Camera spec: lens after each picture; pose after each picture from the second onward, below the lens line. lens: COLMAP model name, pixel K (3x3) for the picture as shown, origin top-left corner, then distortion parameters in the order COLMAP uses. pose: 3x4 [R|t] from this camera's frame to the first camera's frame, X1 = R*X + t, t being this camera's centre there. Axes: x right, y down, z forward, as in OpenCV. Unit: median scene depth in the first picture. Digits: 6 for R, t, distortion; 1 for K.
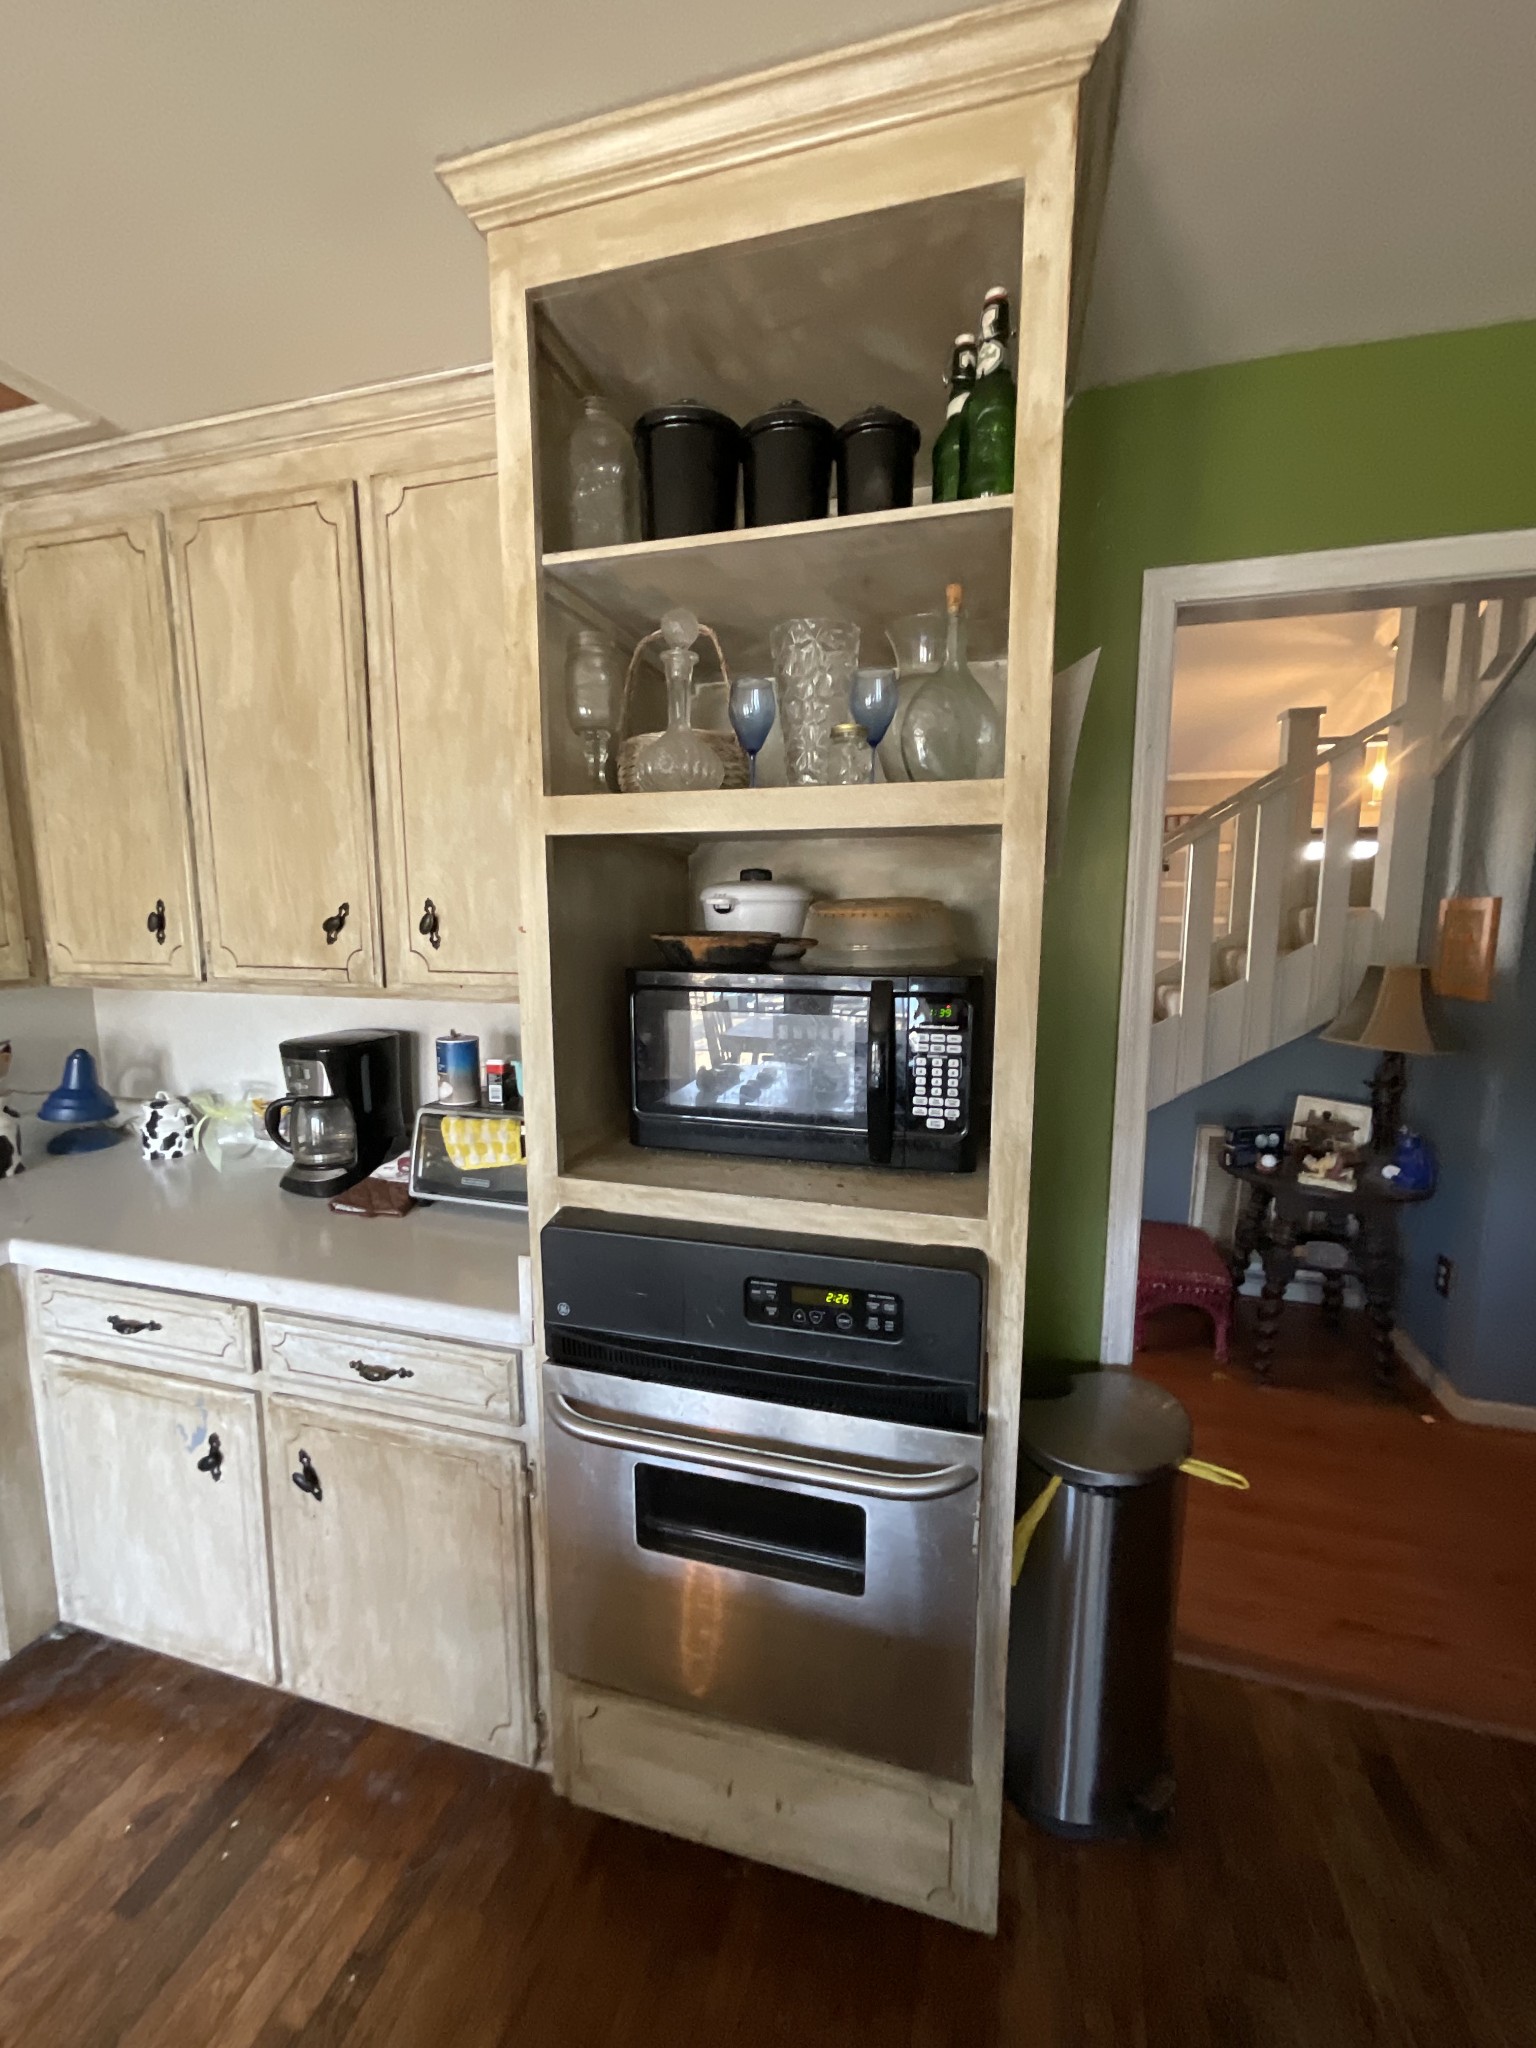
lens RADIAL K [[824.6, 0, 768.0], [0, 824.6, 1024.0], [0, 0, 1]] dist [-0.001391, -0.000273]
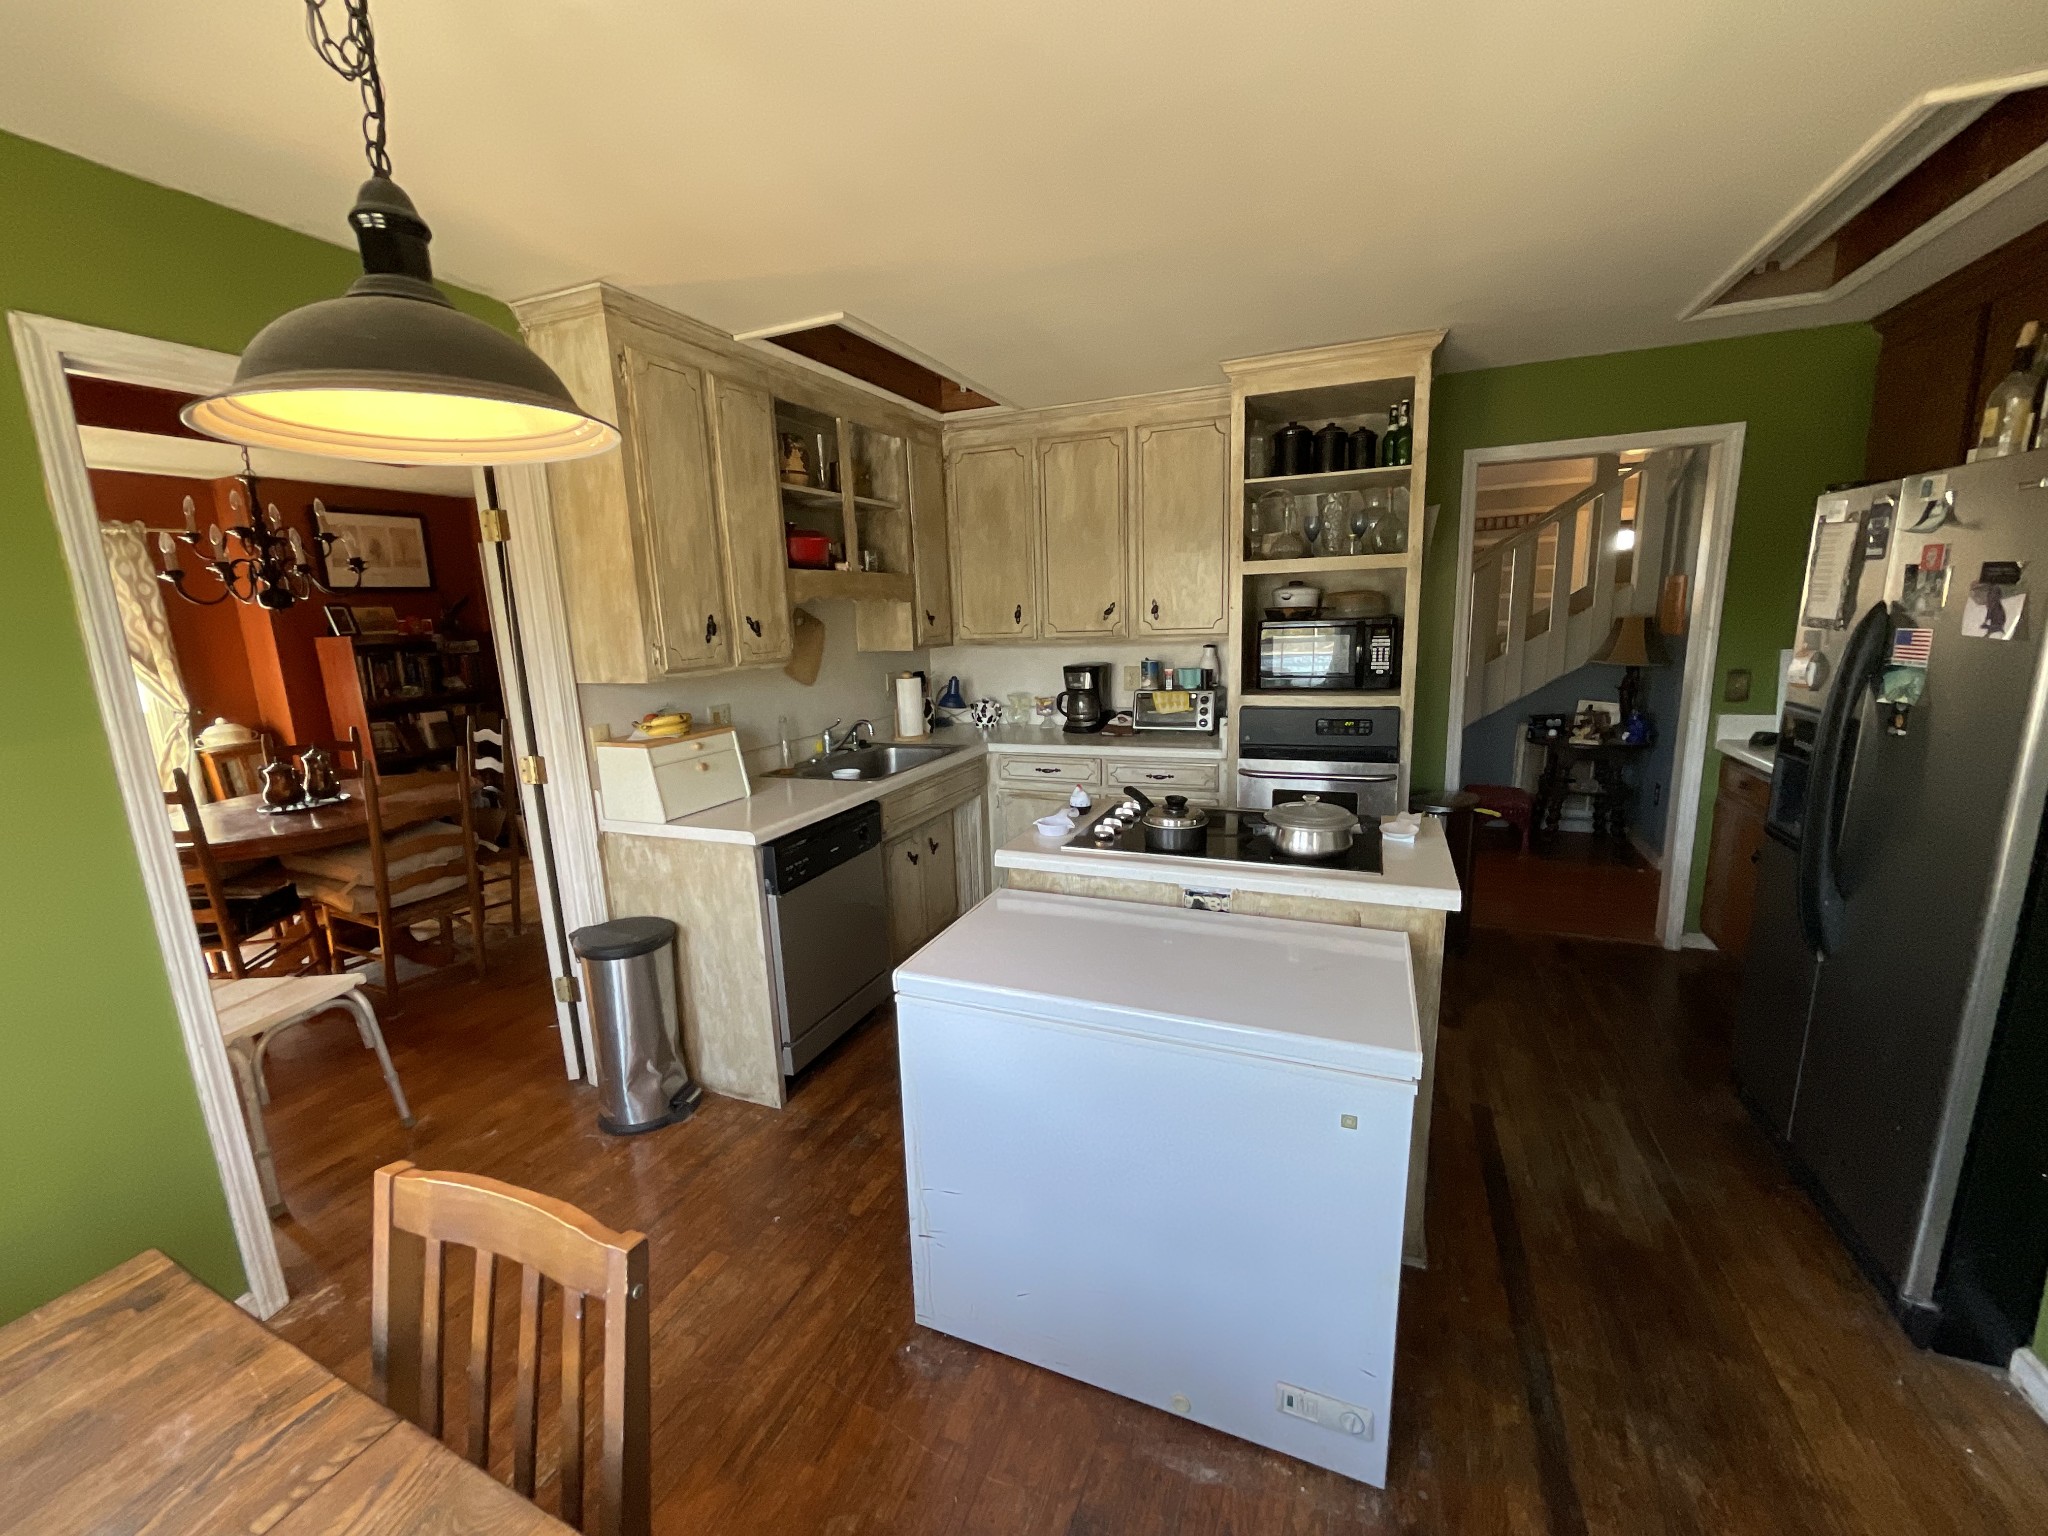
lens RADIAL K [[824.6, 0, 1031.5], [0, 824.6, 773.5], [0, 0, 1]] dist [-0.001391, -0.000273]
pose [[0.993340, -0.015933, -0.114113, -0.500259], [0.023184, 0.997775, 0.062504, 0.200020], [0.112864, -0.064733, 0.991500, -1.474294]]
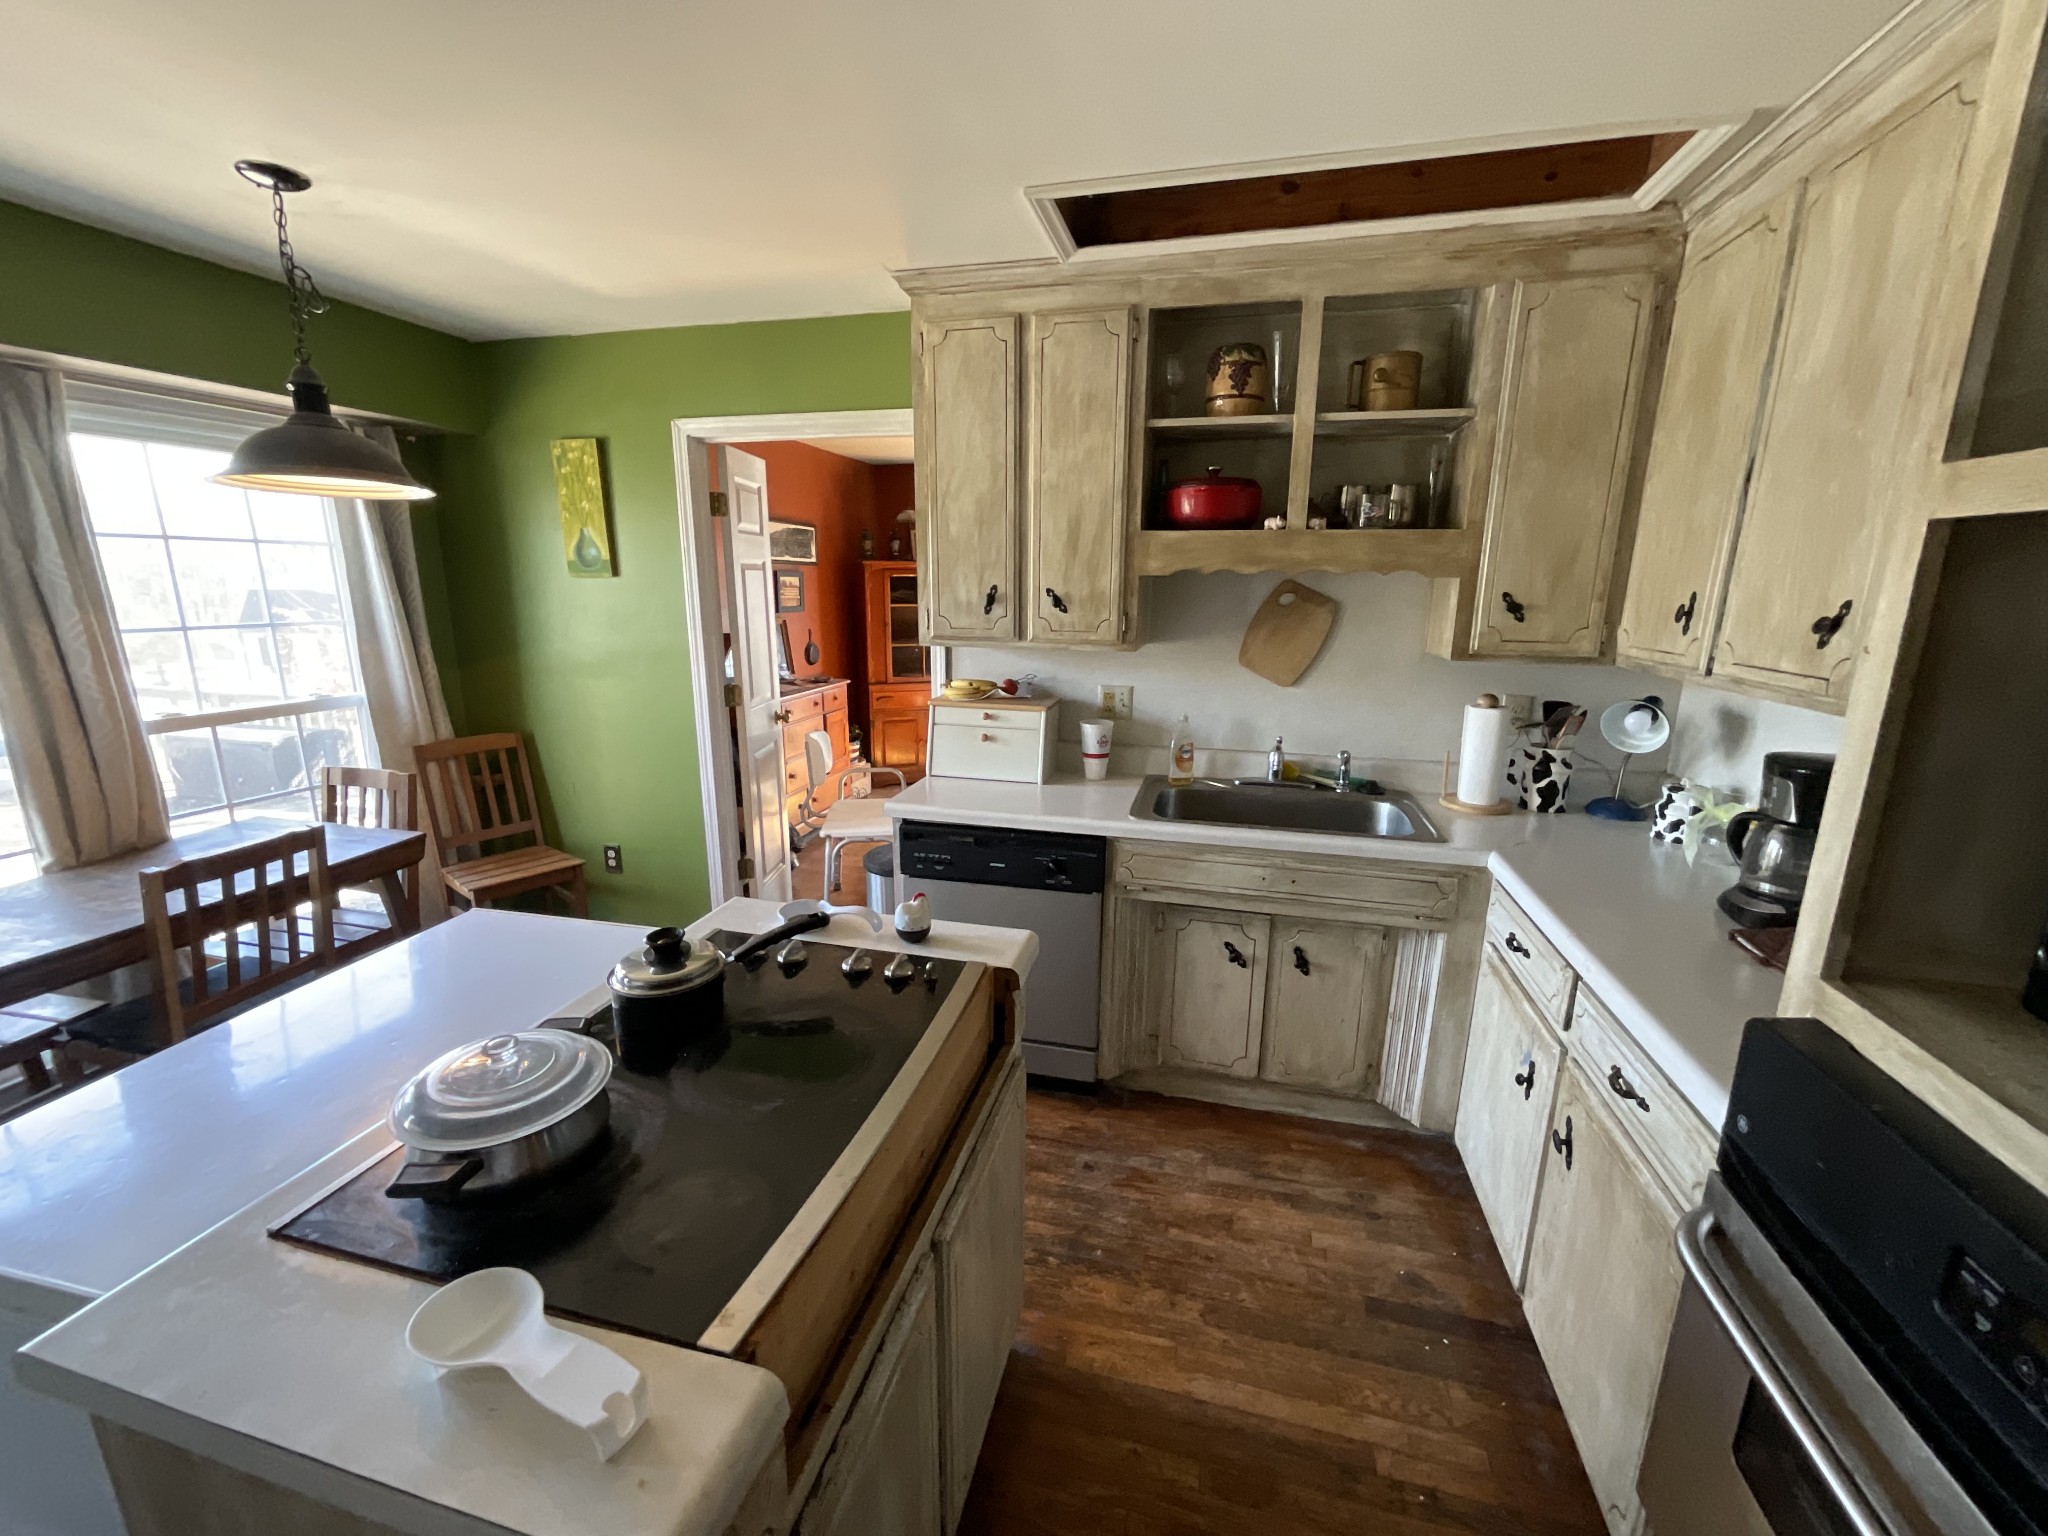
lens RADIAL K [[824.6, 0, 1031.5], [0, 824.6, 773.5], [0, 0, 1]] dist [-0.001391, -0.000273]
pose [[0.034572, 0.228911, -0.972833, 0.318004], [-0.143509, 0.964464, 0.221842, -0.046888], [0.989045, 0.131941, 0.066194, 0.159719]]
